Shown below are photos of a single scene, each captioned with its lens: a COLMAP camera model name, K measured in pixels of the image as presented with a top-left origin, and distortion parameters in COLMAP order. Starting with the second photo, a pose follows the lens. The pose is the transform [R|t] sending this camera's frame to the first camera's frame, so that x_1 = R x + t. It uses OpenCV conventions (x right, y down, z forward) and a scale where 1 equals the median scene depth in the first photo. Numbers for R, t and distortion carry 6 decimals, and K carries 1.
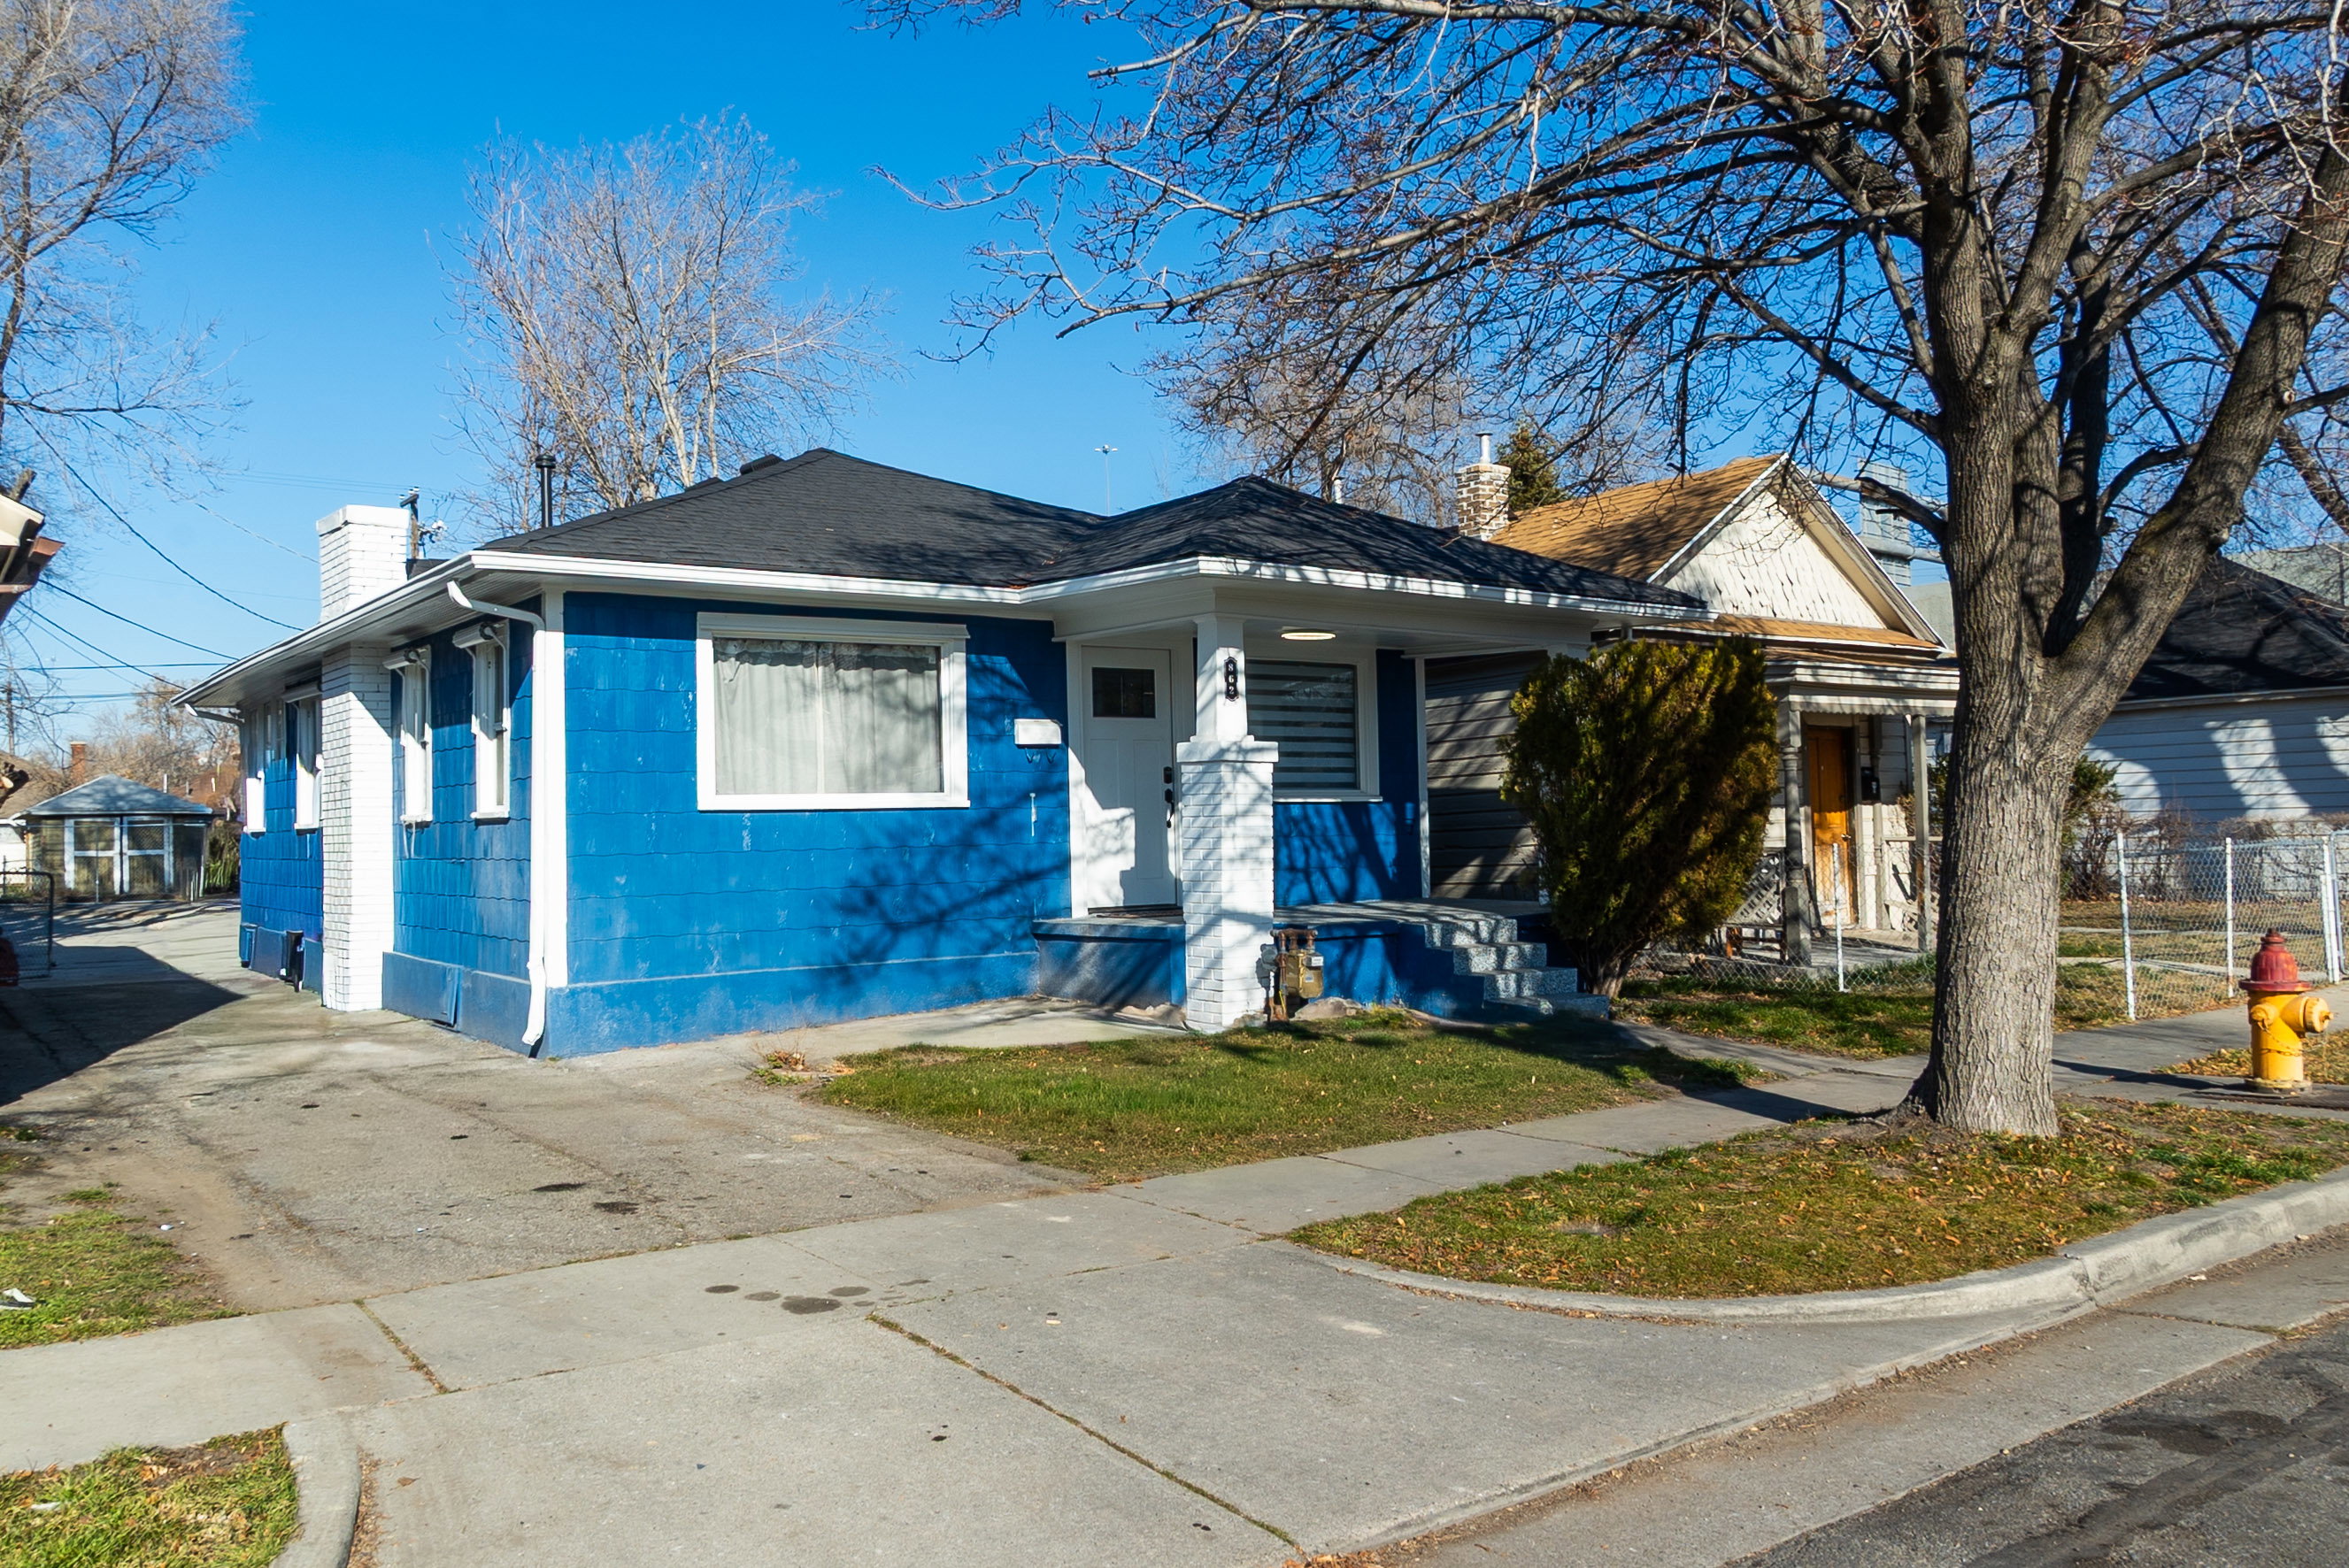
lens RADIAL K [[1628.1, 0, 1186.4], [0, 1628.1, 800.5], [0, 0, 1]] dist [-0.084890, 0.042832]
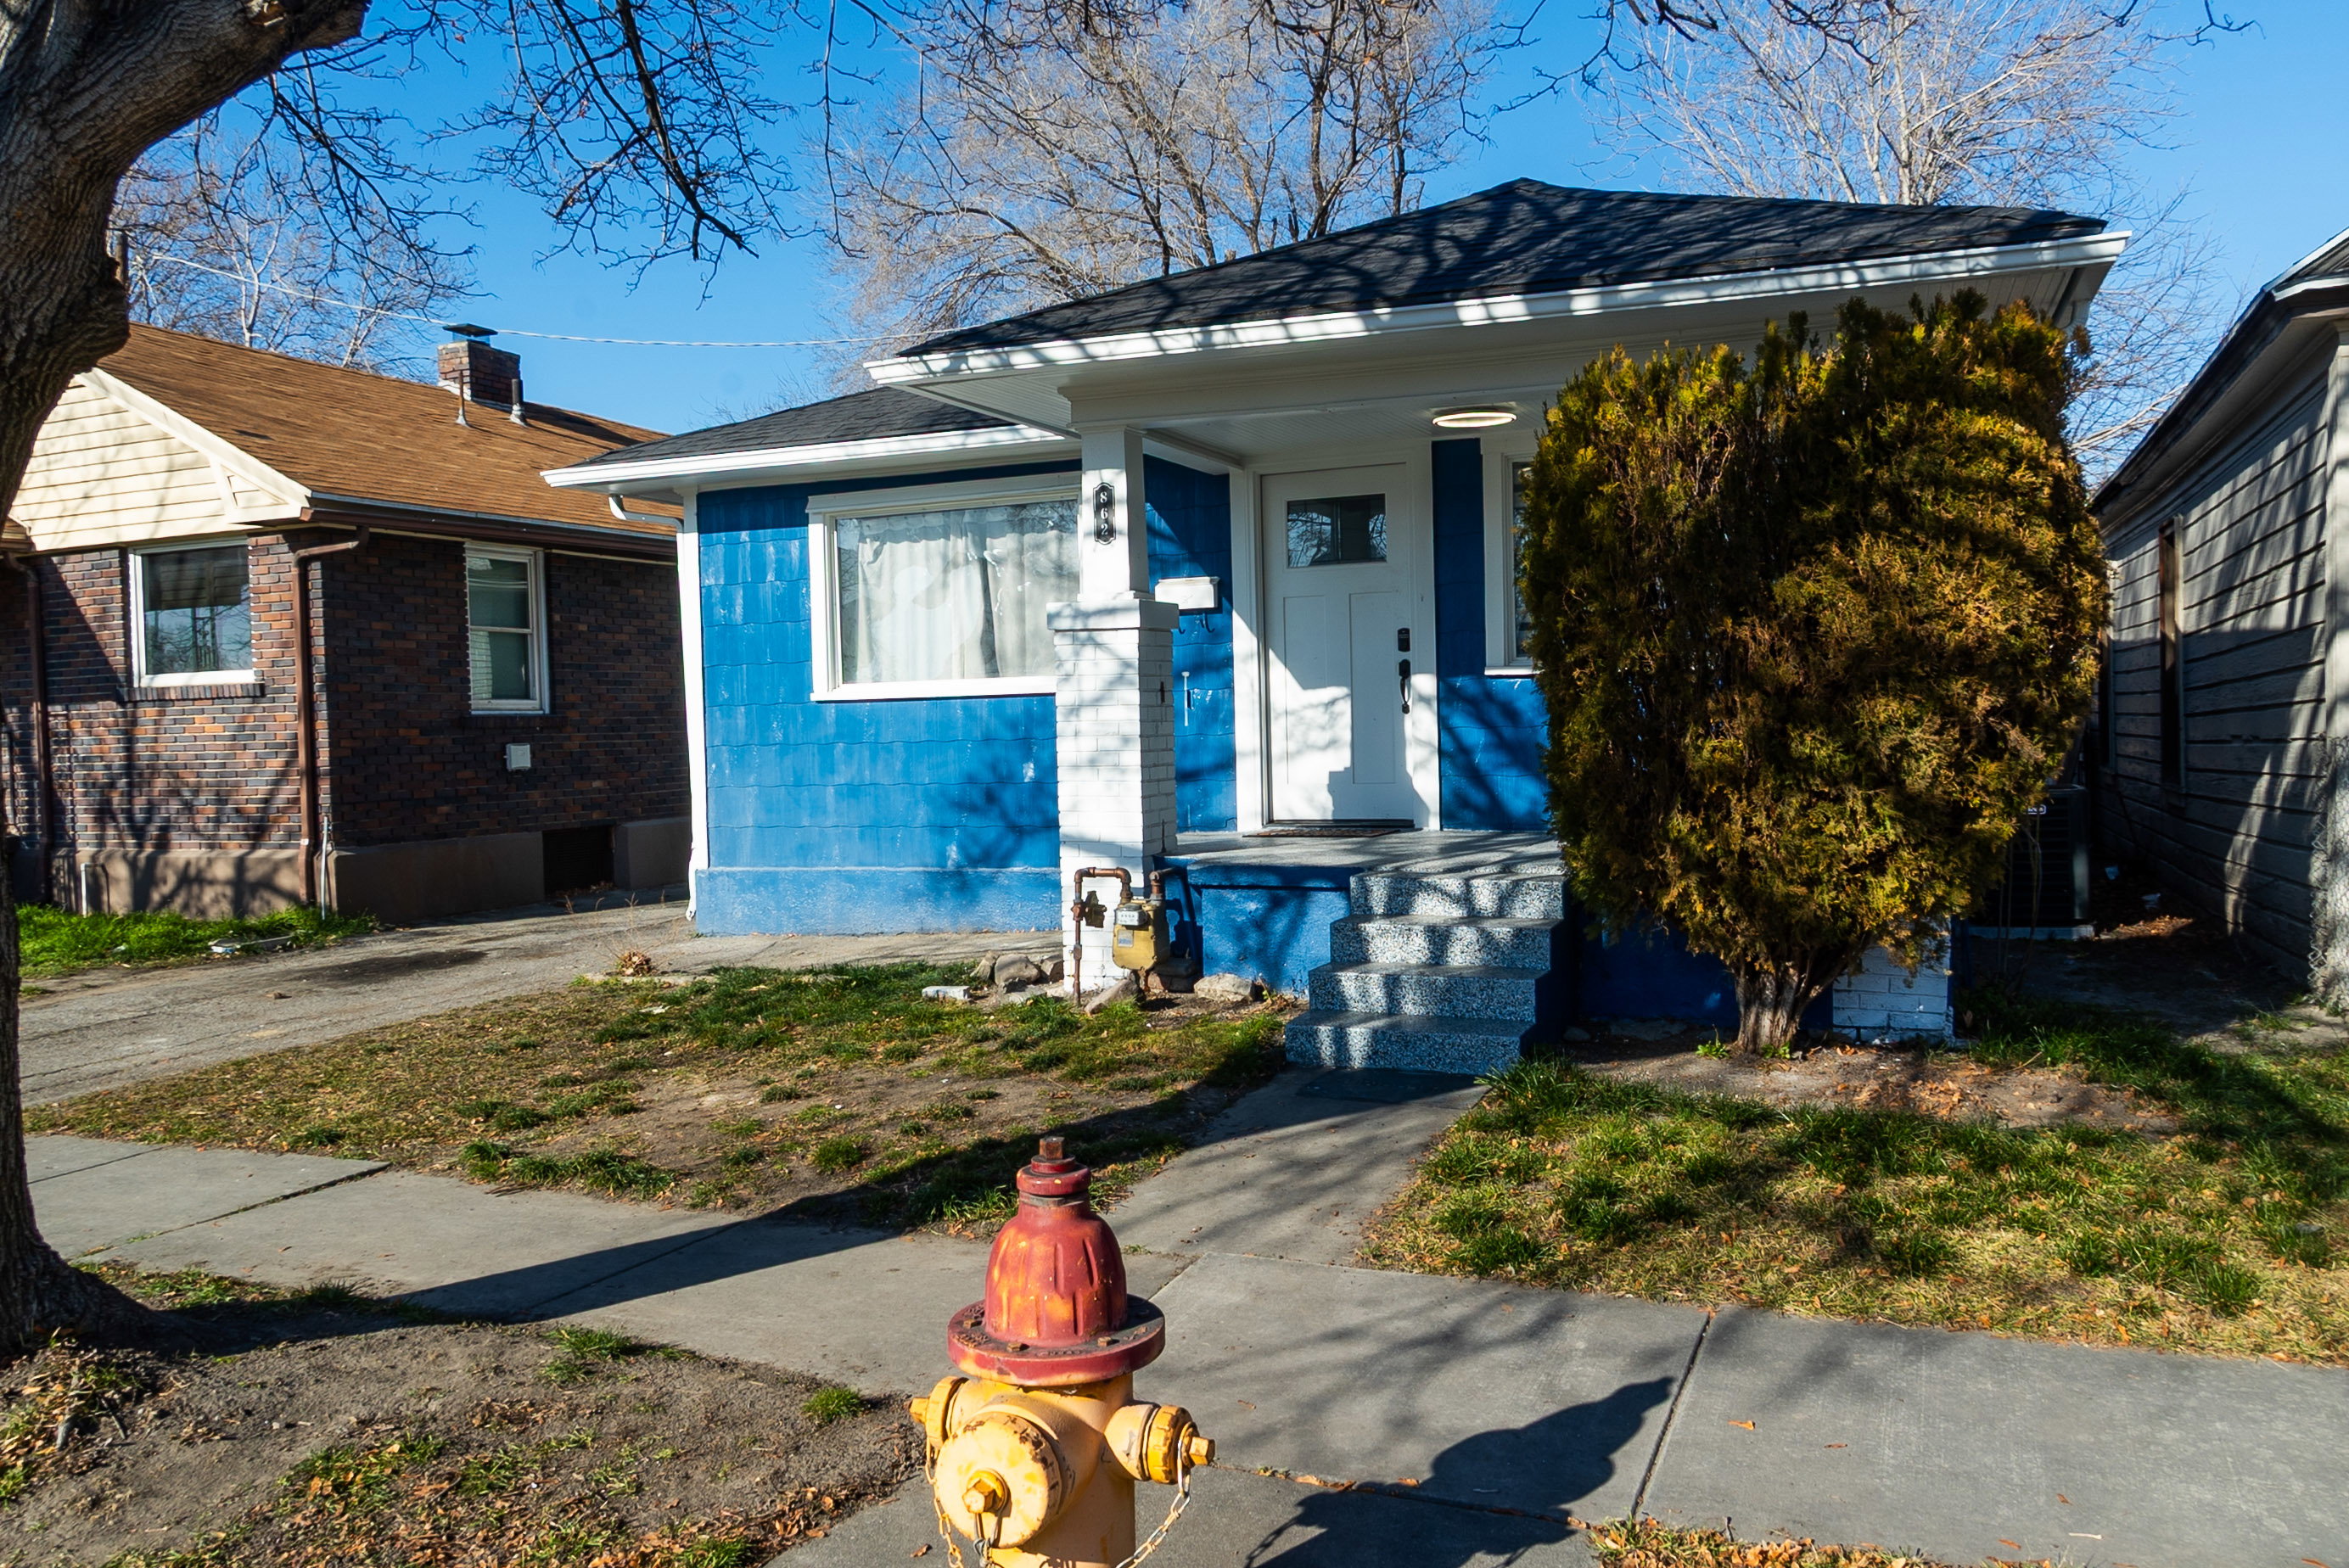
lens RADIAL K [[1701.6, 0, 1321.5], [0, 1701.6, 784.4], [0, 0, 1]] dist [-0.039863, 0.000868]
pose [[0.578655, 0.037967, -0.814688, 0.646826], [0.025476, 0.997587, 0.064586, -0.001562], [0.815174, -0.058128, 0.576292, 0.595663]]
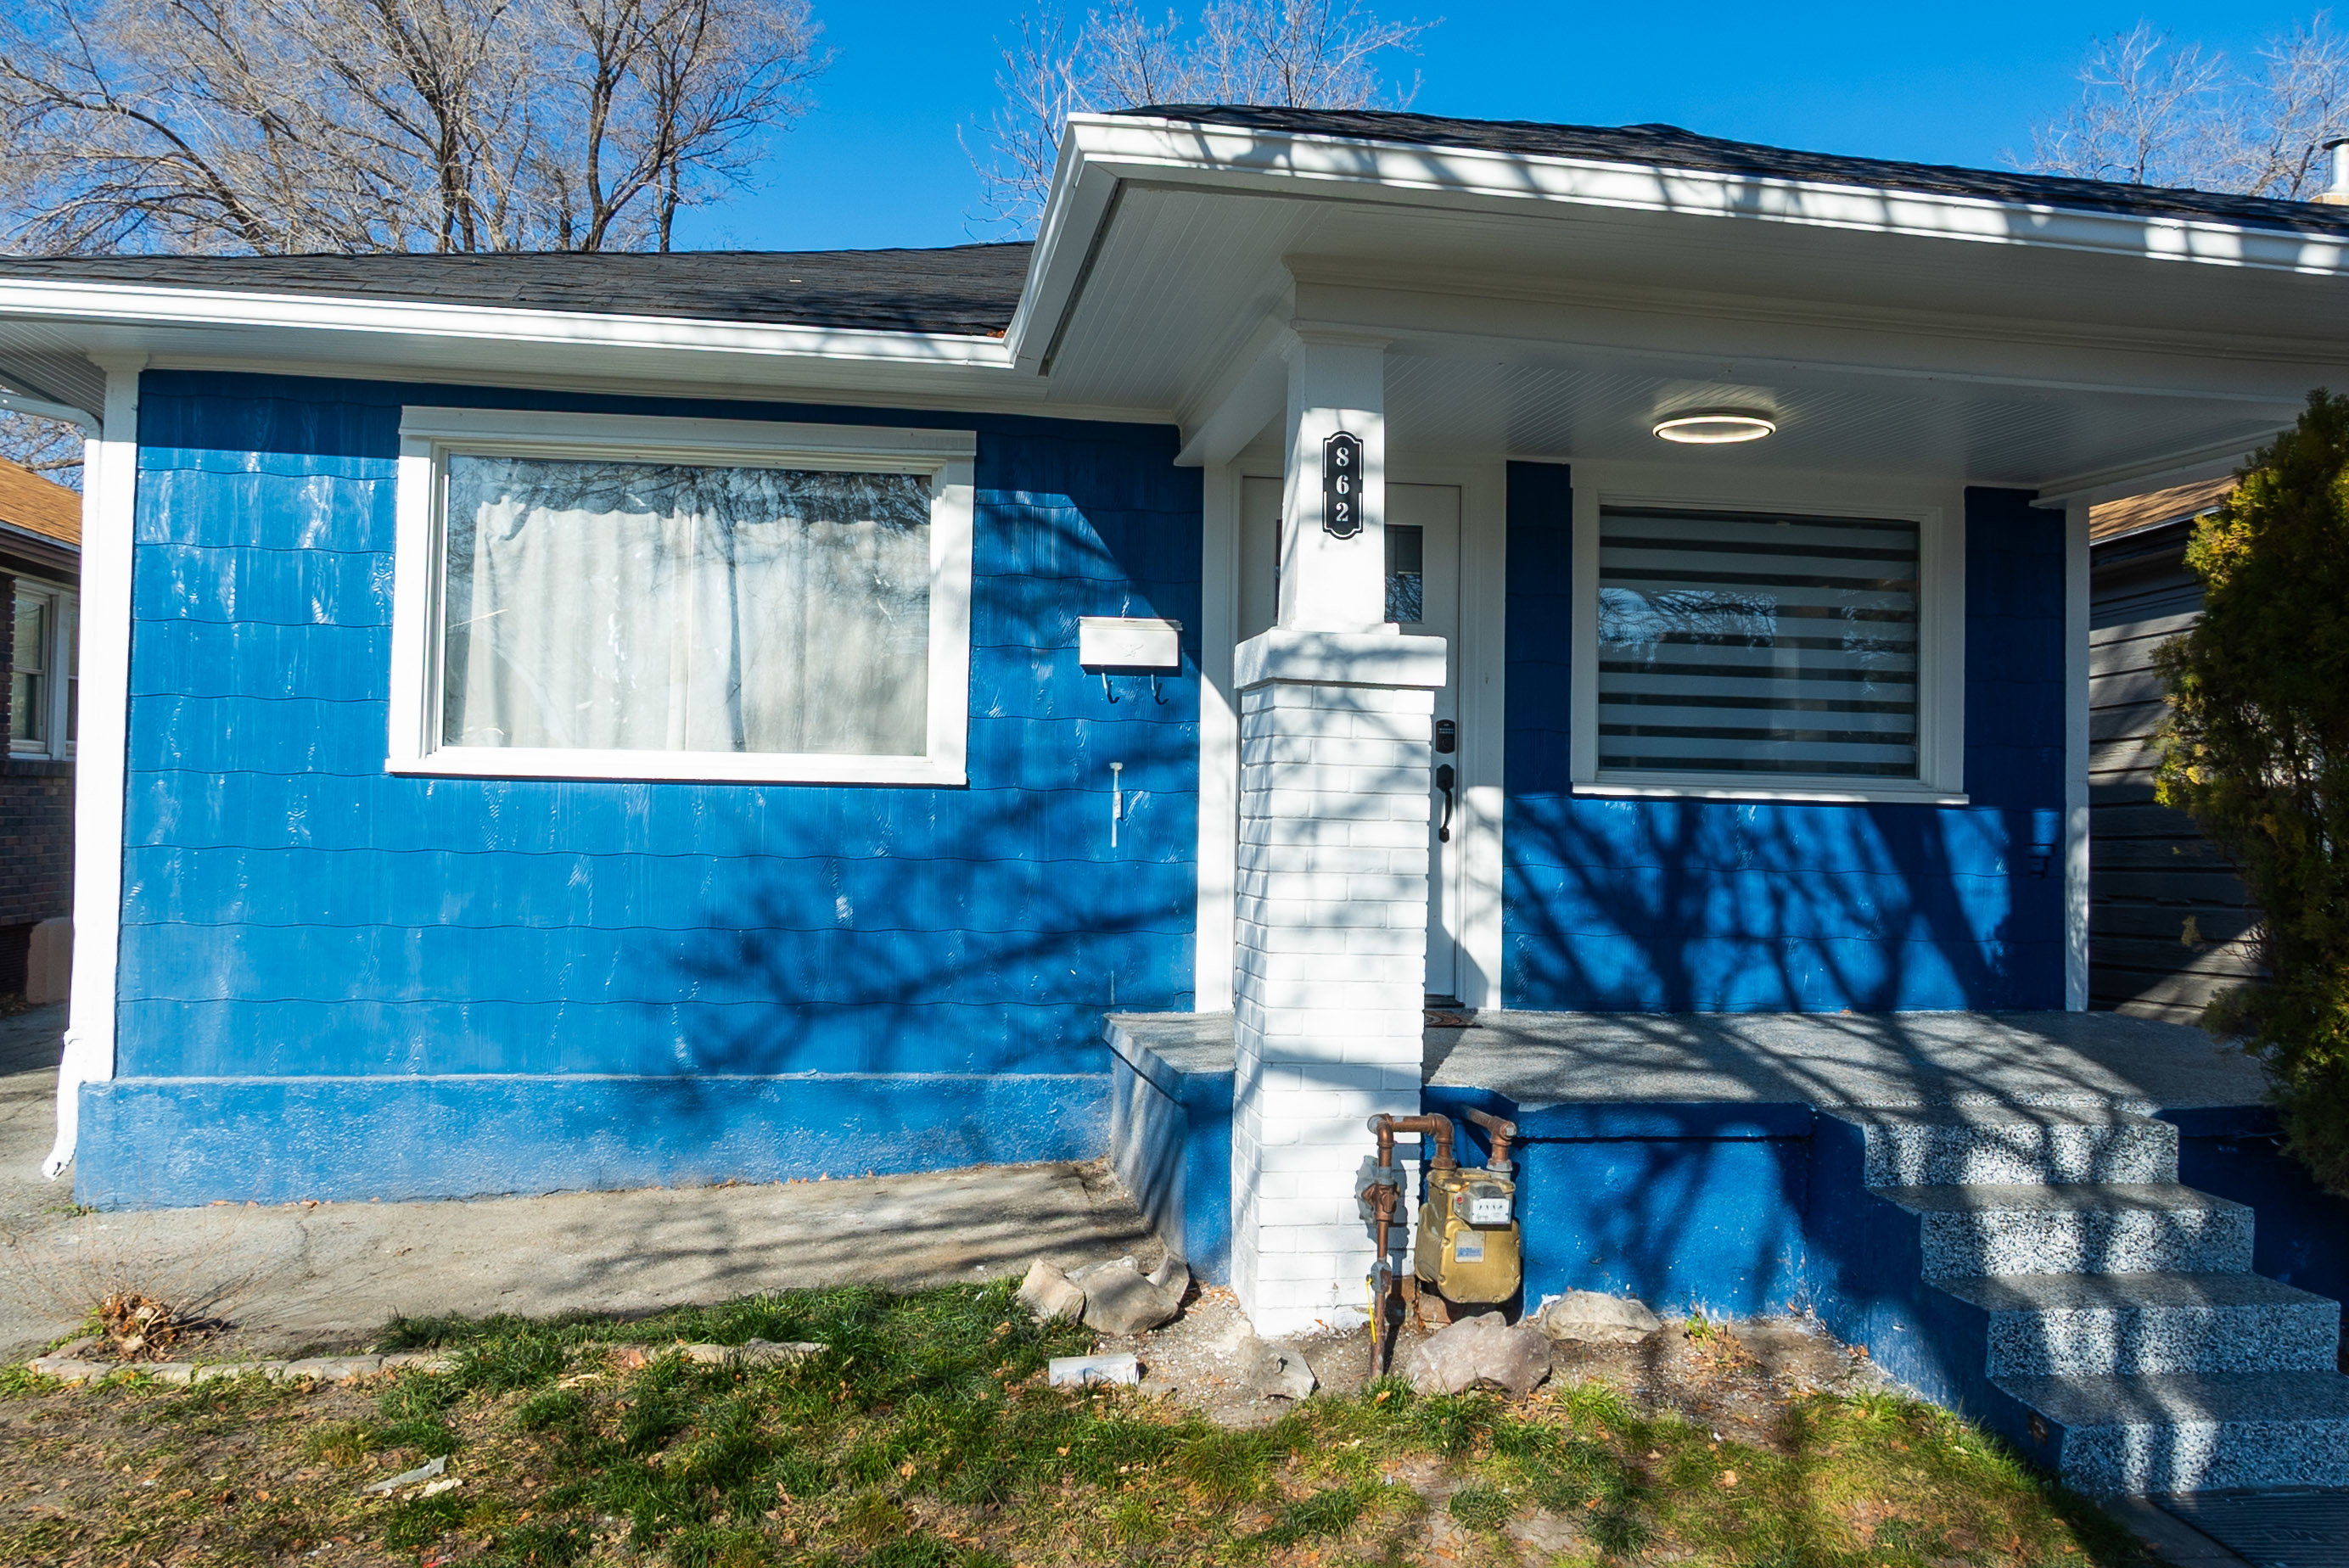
lens RADIAL K [[1688.9, 0, 1241.0], [0, 1688.9, 787.9], [0, 0, 1]] dist [-0.019619, -0.002145]
pose [[0.896493, 0.027623, -0.442196, 0.180376], [-0.030419, 0.999537, 0.000768, 0.002135], [0.442013, 0.012763, 0.896918, 0.564745]]
